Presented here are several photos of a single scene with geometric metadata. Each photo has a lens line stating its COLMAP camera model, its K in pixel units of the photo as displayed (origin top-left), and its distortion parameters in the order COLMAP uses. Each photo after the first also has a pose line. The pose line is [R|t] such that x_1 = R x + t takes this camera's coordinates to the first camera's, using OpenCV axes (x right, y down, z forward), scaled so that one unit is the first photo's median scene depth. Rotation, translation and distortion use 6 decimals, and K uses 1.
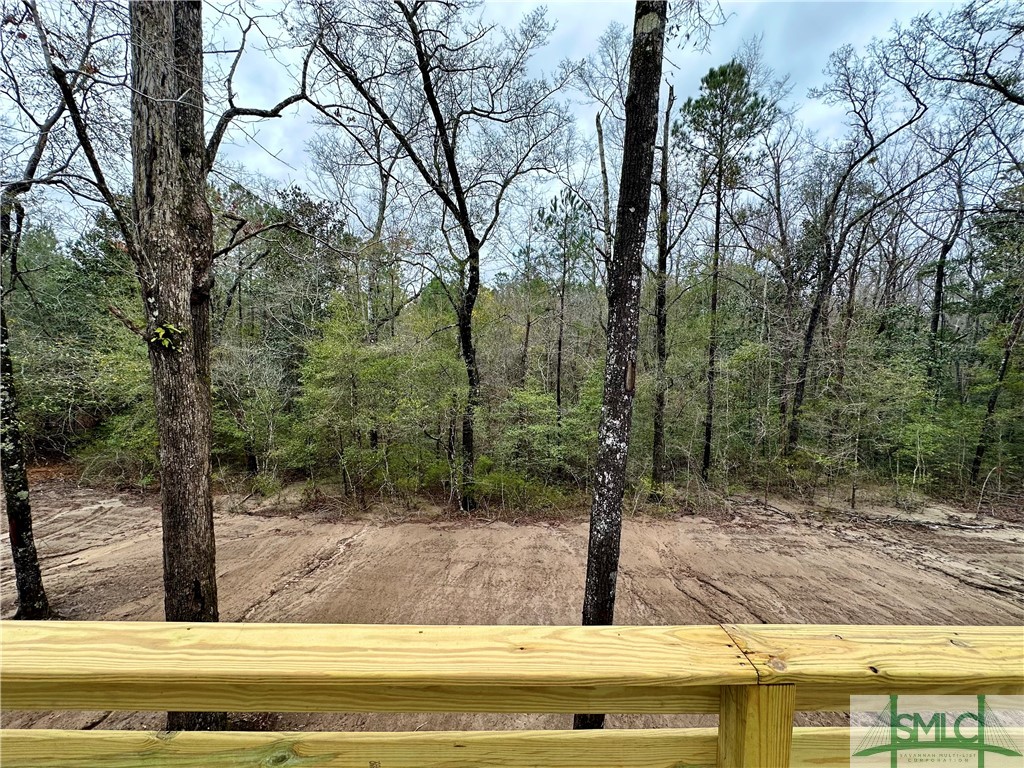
lens RADIAL K [[410.9, 0, 512.8], [0, 410.9, 382.4], [0, 0, 1]] dist [-0.000567, -0.000296]
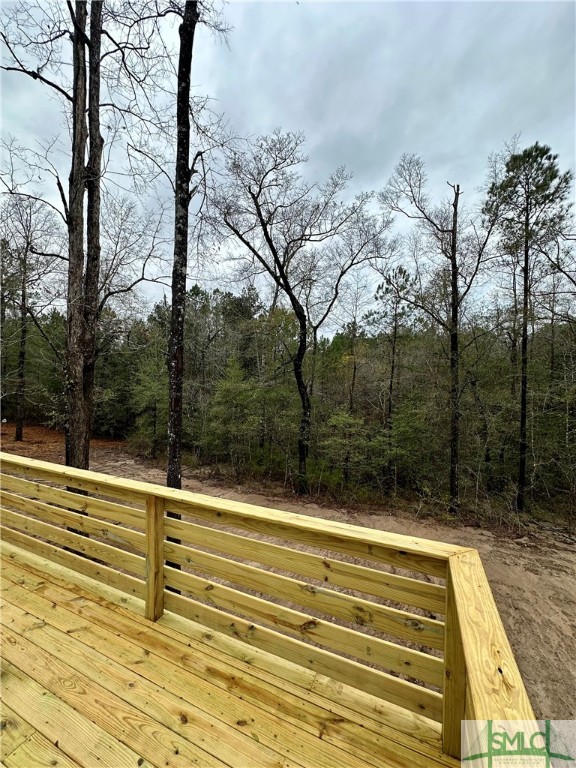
lens RADIAL K [[308.2, 0, 286.5], [0, 308.2, 383.3], [0, 0, 1]] dist [-0.000567, -0.000296]
pose [[0.906734, 0.001892, -0.421698, 0.372921], [-0.035263, 0.996828, -0.071350, -0.006545], [0.420226, 0.079565, 0.903925, -0.068893]]
